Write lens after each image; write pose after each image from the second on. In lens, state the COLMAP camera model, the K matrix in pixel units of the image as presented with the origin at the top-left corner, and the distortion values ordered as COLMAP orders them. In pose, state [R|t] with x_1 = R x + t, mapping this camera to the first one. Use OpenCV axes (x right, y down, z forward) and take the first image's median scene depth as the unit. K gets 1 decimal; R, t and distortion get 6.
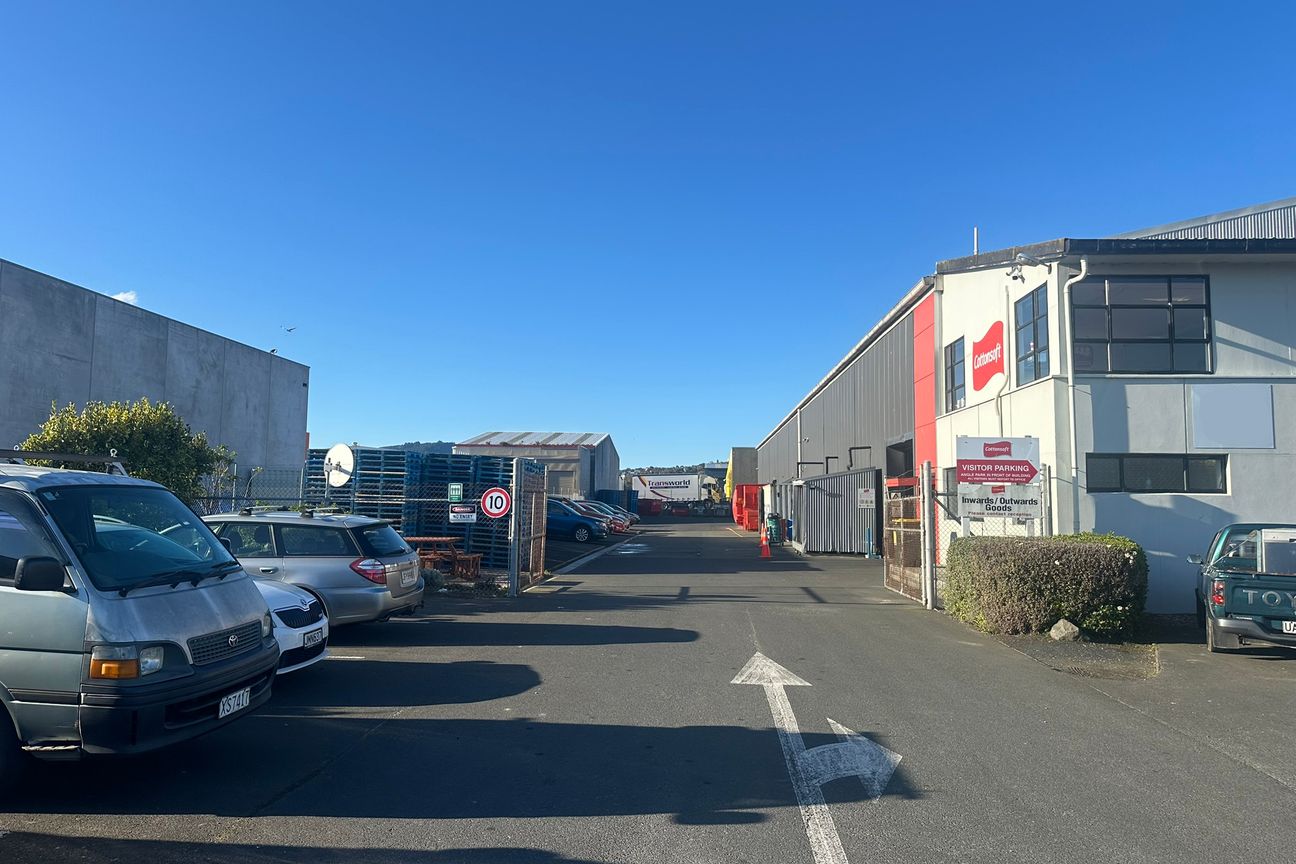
lens RADIAL K [[892.0, 0, 646.3], [0, 892.0, 434.5], [0, 0, 1]] dist [0.108234, -0.153588]
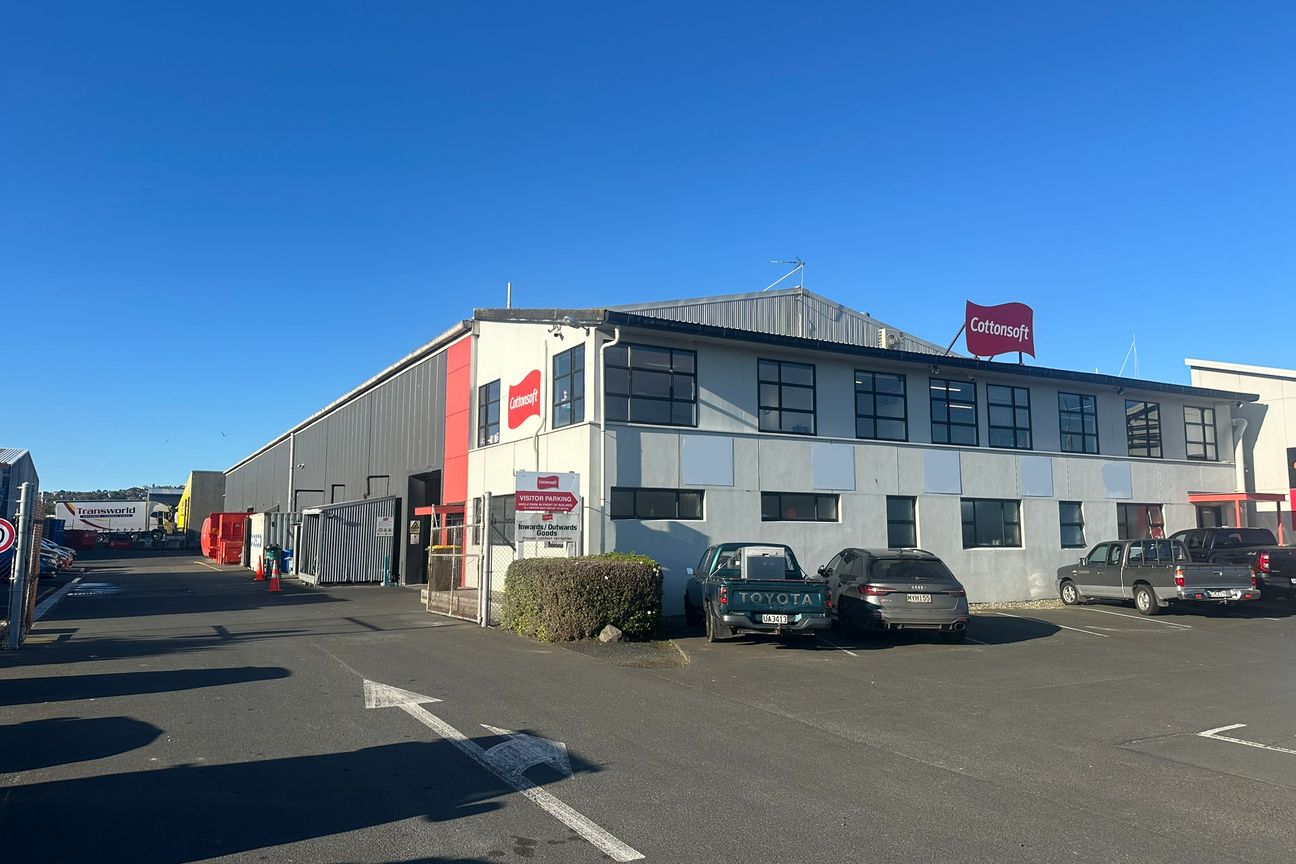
lens RADIAL K [[892.0, 0, 646.3], [0, 892.0, 434.5], [0, 0, 1]] dist [0.108234, -0.153588]
pose [[0.838037, 0.049153, 0.543395, -0.124569], [-0.032696, 0.998668, -0.039911, -0.003267], [-0.544633, 0.015680, 0.838528, -0.027391]]
